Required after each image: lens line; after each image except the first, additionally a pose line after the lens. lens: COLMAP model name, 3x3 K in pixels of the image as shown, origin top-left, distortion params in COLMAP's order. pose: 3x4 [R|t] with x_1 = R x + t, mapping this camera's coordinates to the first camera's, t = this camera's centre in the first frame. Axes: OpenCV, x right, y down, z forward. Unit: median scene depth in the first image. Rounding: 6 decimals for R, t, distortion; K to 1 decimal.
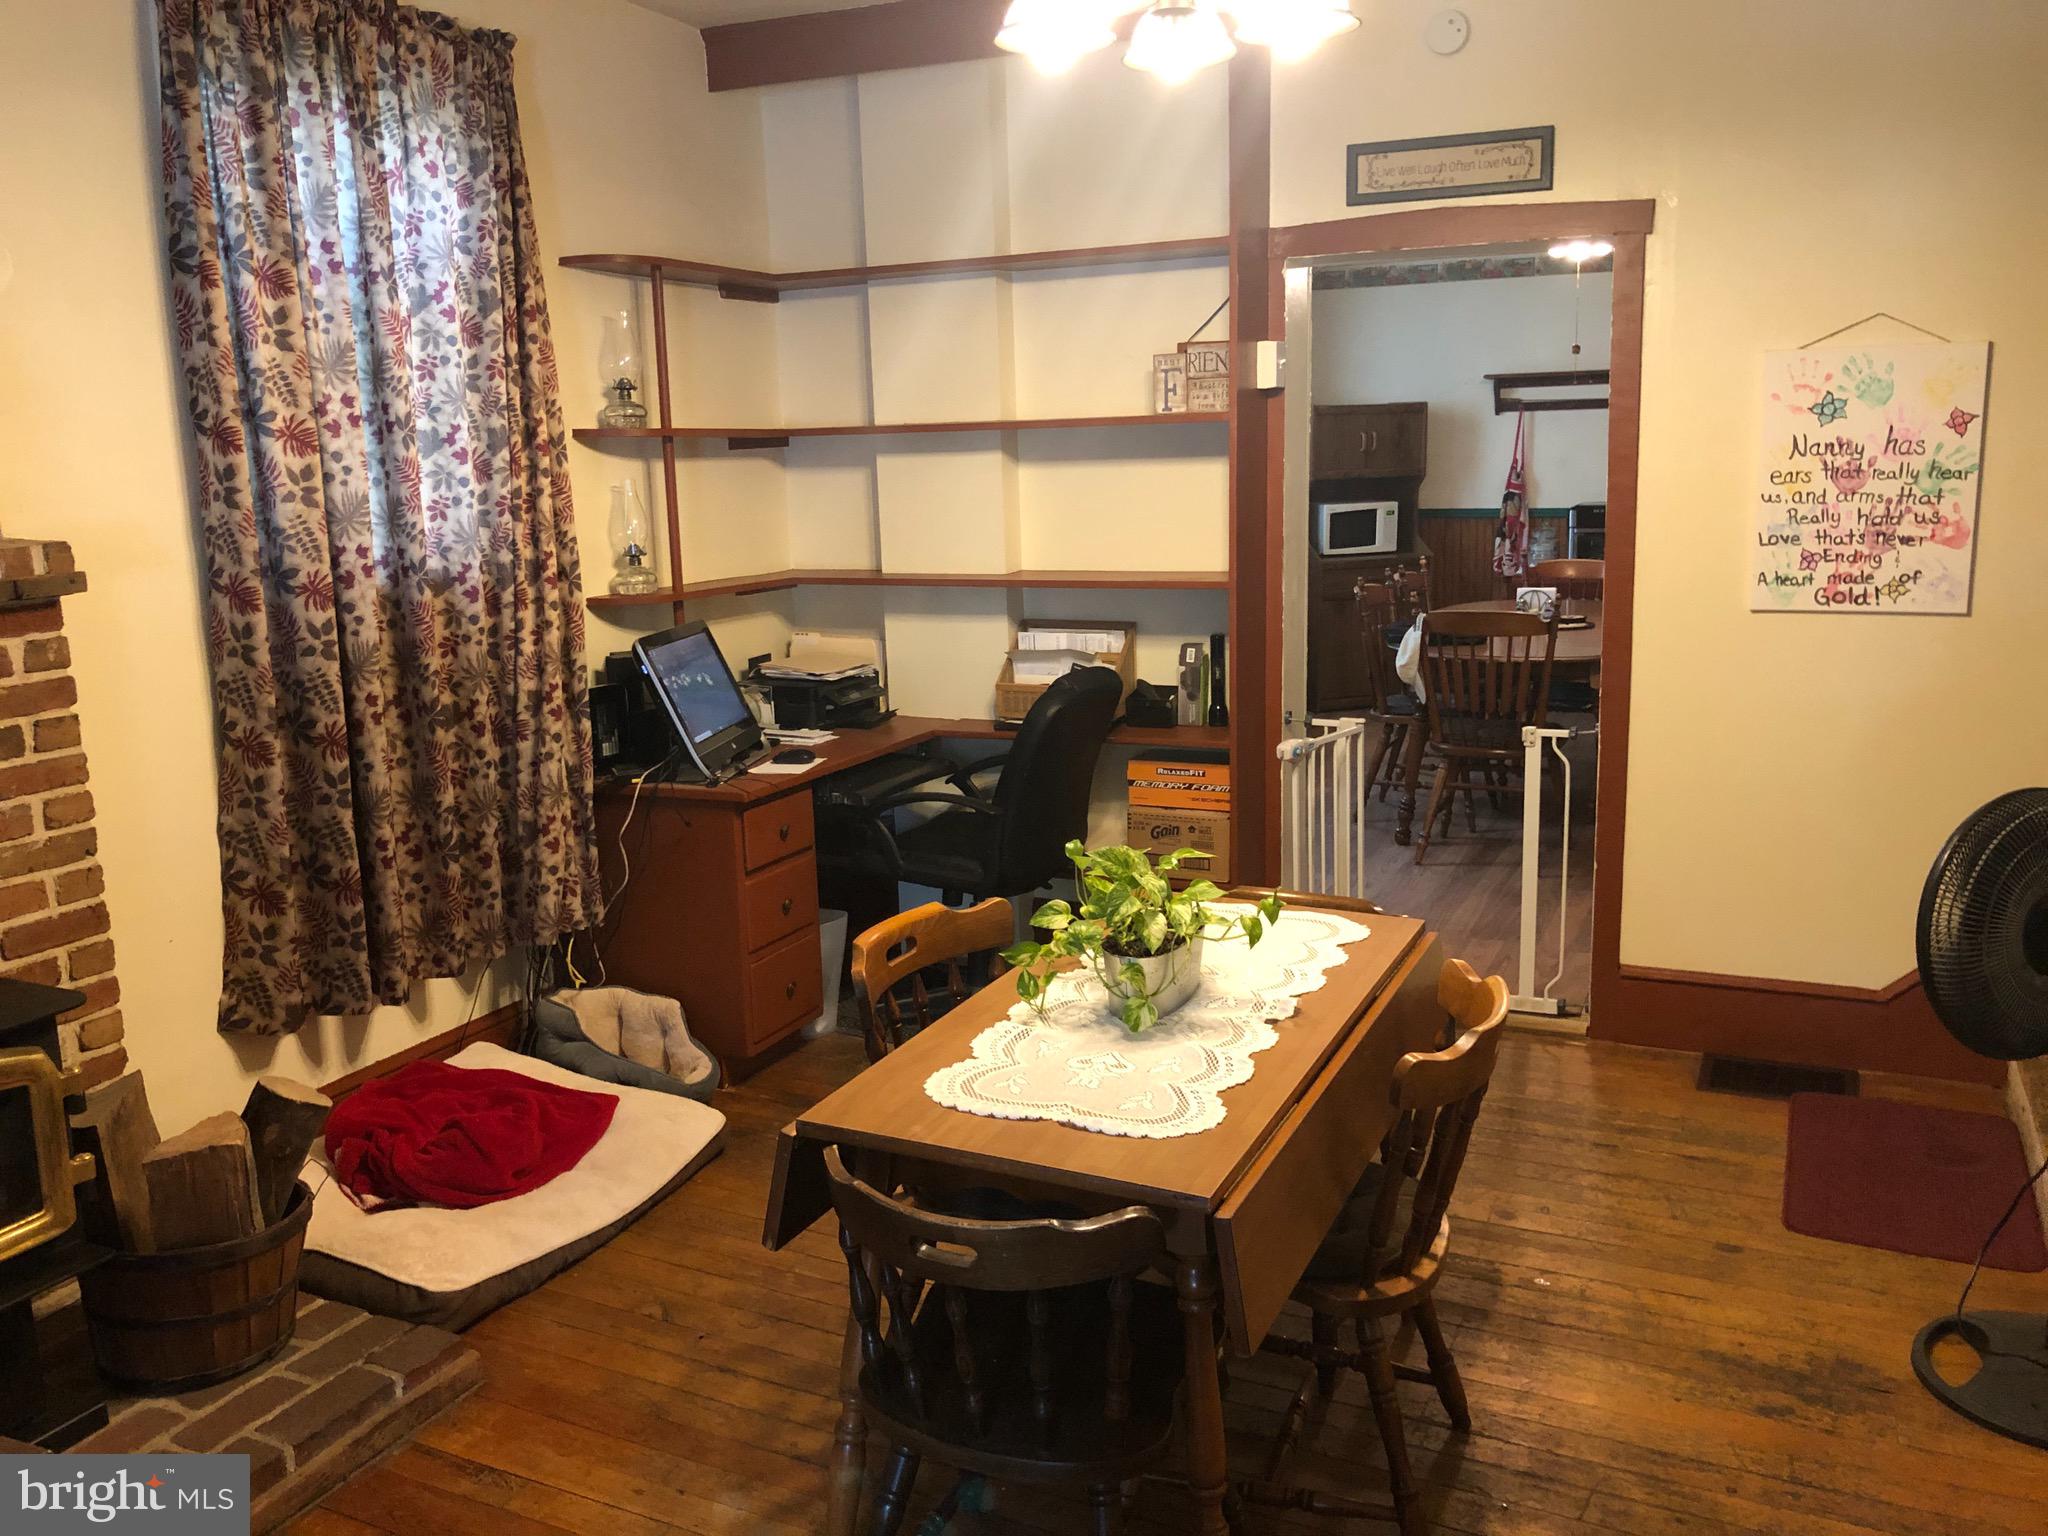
lens RADIAL K [[1669.1, 0, 1019.7], [0, 1669.1, 758.8], [0, 0, 1]] dist [0.011018, -0.010721]
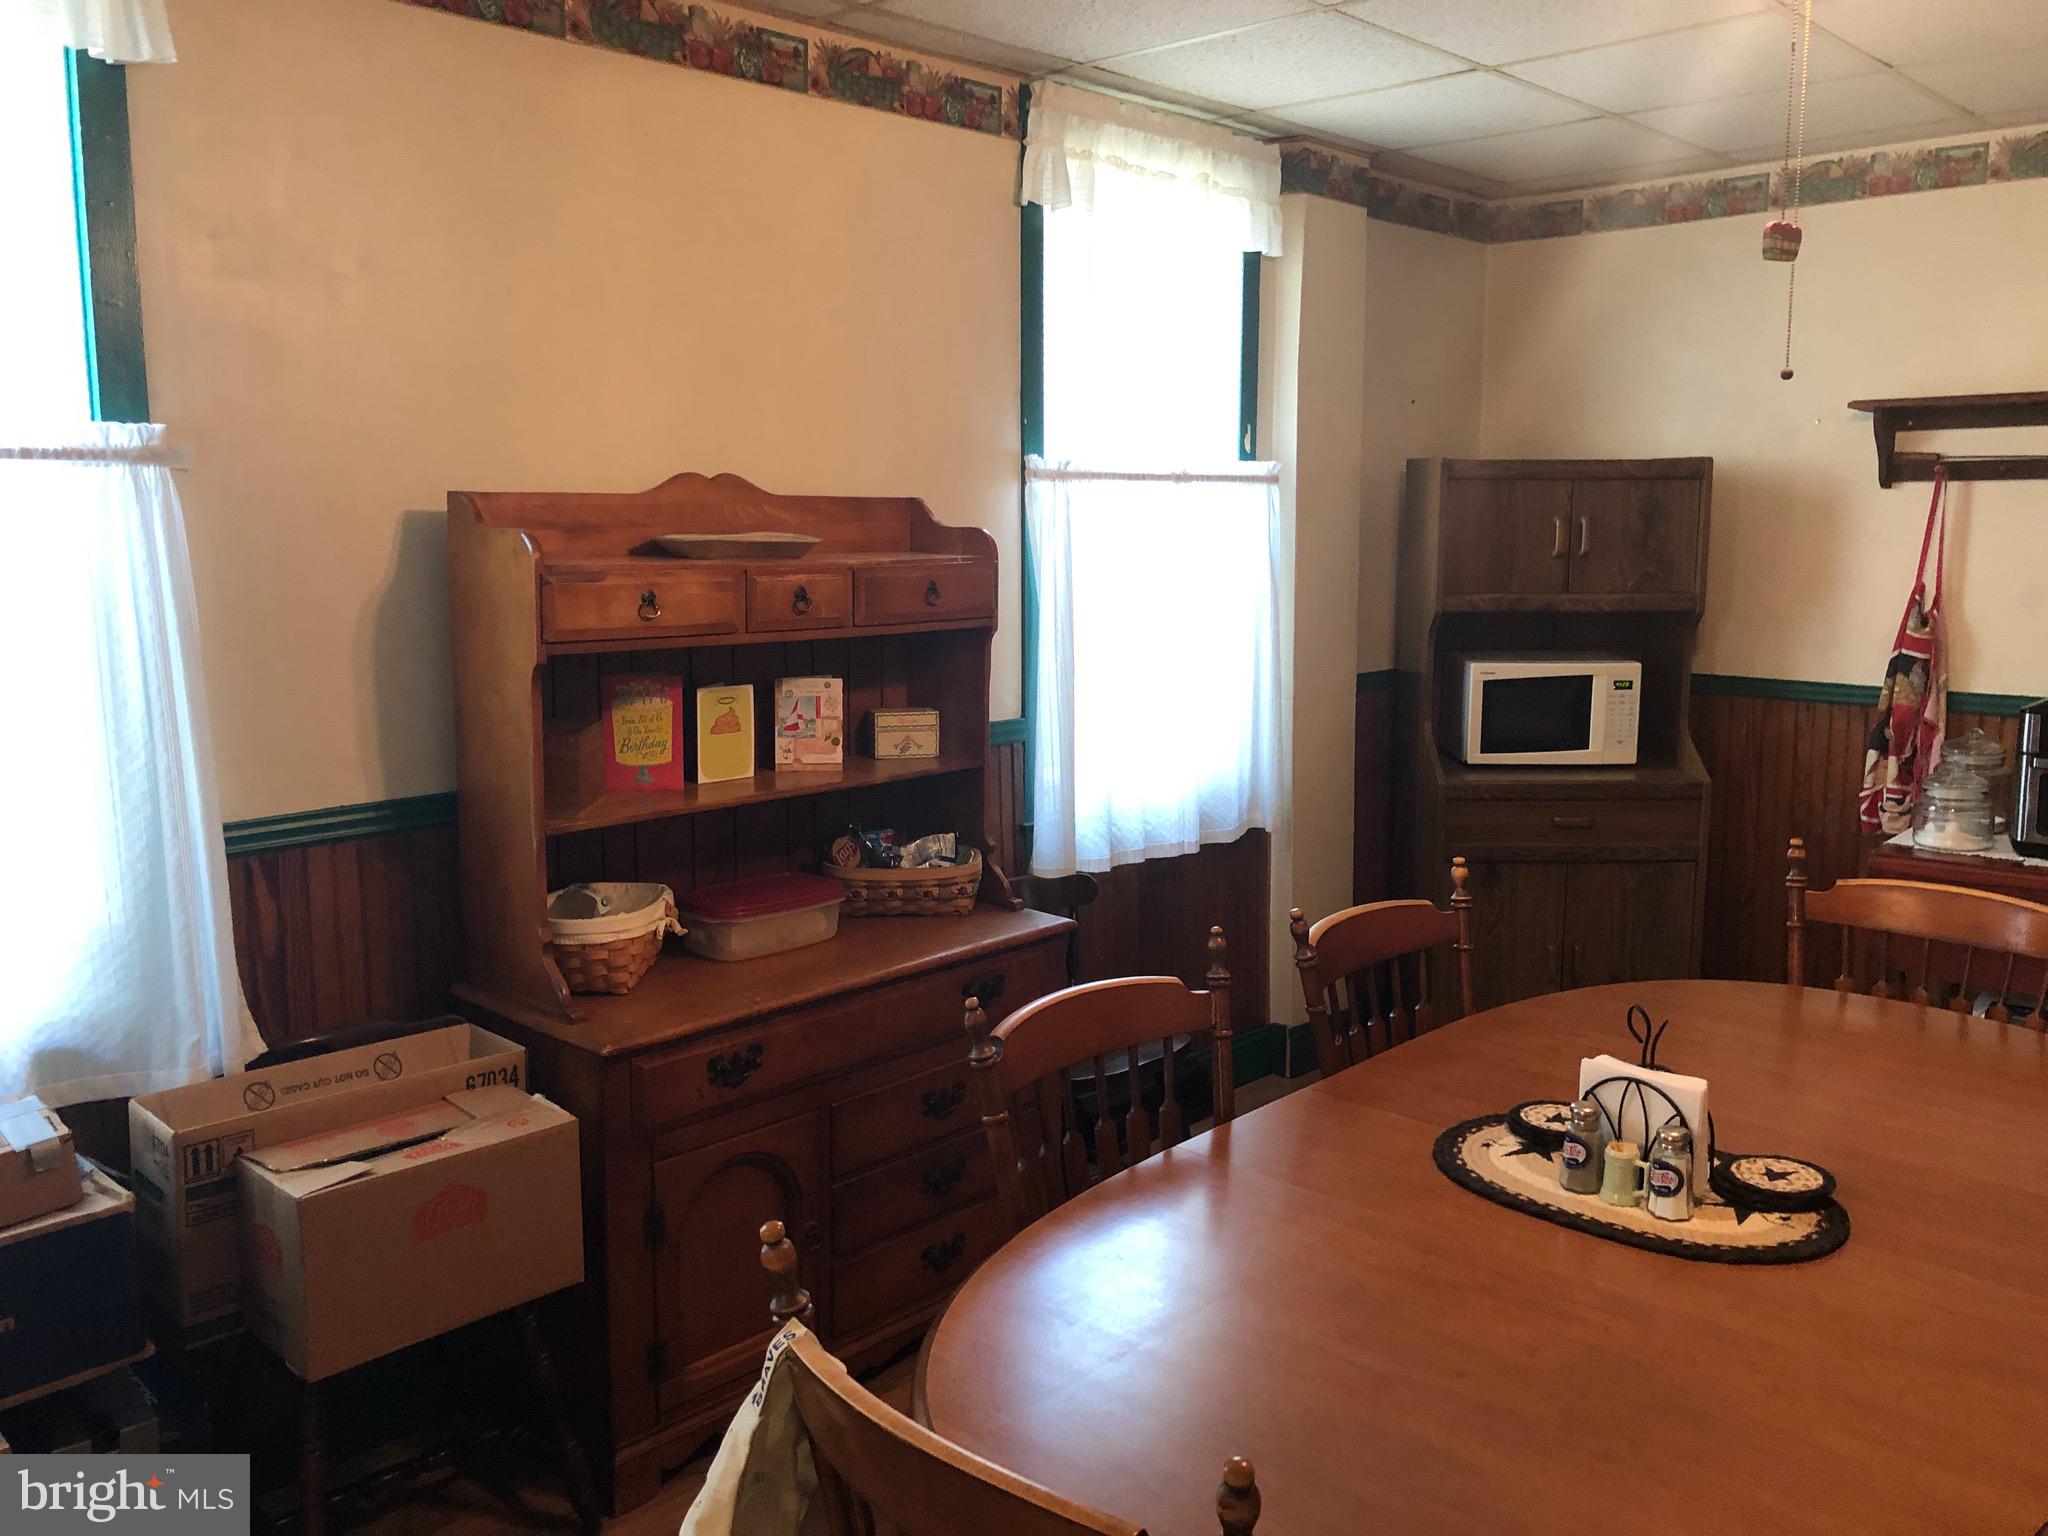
lens RADIAL K [[1669.1, 0, 1024.6], [0, 1669.1, 757.0], [0, 0, 1]] dist [0.011018, -0.010721]
pose [[0.946353, 0.071263, -0.315179, 0.212277], [-0.082016, 0.996410, -0.020968, -0.102491], [0.312553, 0.045693, 0.948801, 0.490305]]
